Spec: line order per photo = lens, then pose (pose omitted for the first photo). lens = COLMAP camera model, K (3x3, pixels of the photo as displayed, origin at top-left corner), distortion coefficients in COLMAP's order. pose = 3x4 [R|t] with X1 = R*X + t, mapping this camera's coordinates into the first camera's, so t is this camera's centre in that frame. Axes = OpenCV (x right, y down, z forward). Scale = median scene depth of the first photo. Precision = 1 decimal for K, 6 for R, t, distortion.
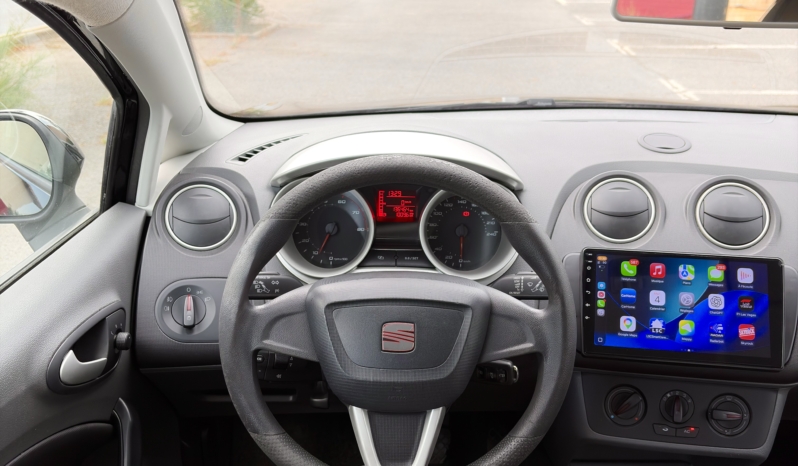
lens RADIAL K [[861.2, 0, 397.0], [0, 861.2, 235.0], [0, 0, 1]] dist [0.007518, 0.000000]
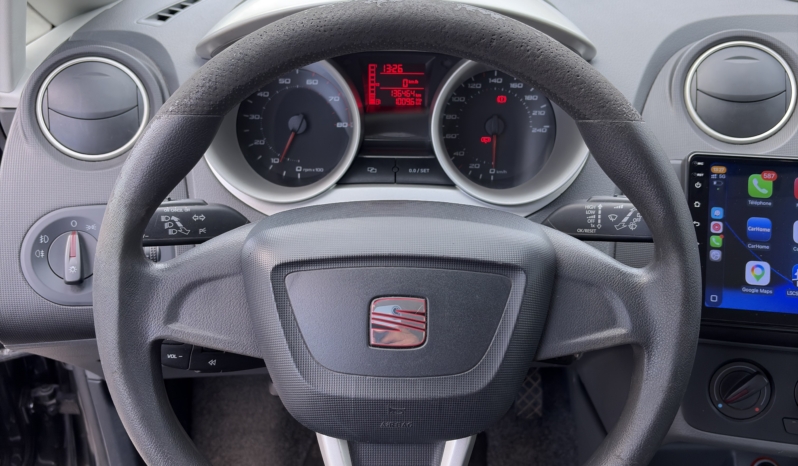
lens RADIAL K [[861.2, 0, 402.9], [0, 861.2, 248.1], [0, 0, 1]] dist [0.007518, 0.000000]
pose [[0.999967, -0.008061, -0.000508, 0.004621], [0.008041, 0.987585, 0.156883, -0.017599], [-0.000763, -0.156881, 0.987617, 0.363399]]
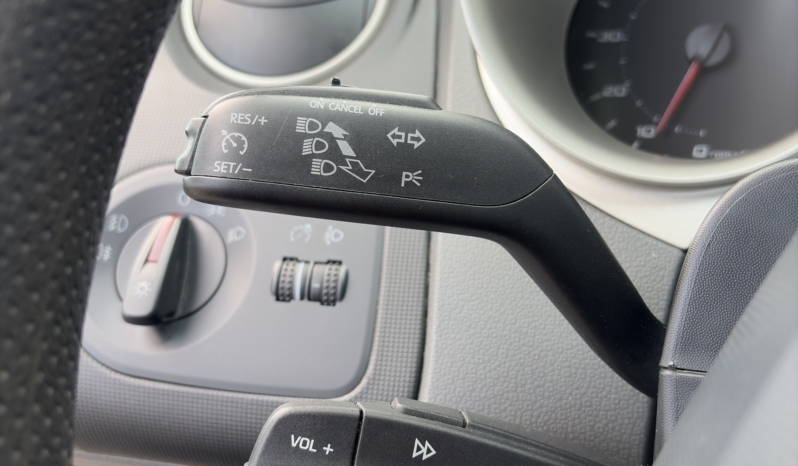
lens RADIAL K [[861.2, 0, 401.2], [0, 861.2, 232.9], [0, 0, 1]] dist [0.007518, 0.000000]
pose [[0.914108, 0.058296, -0.401257, -0.055103], [-0.079067, 0.996241, -0.035386, 0.079985], [0.397686, 0.064072, 0.915282, 0.762914]]
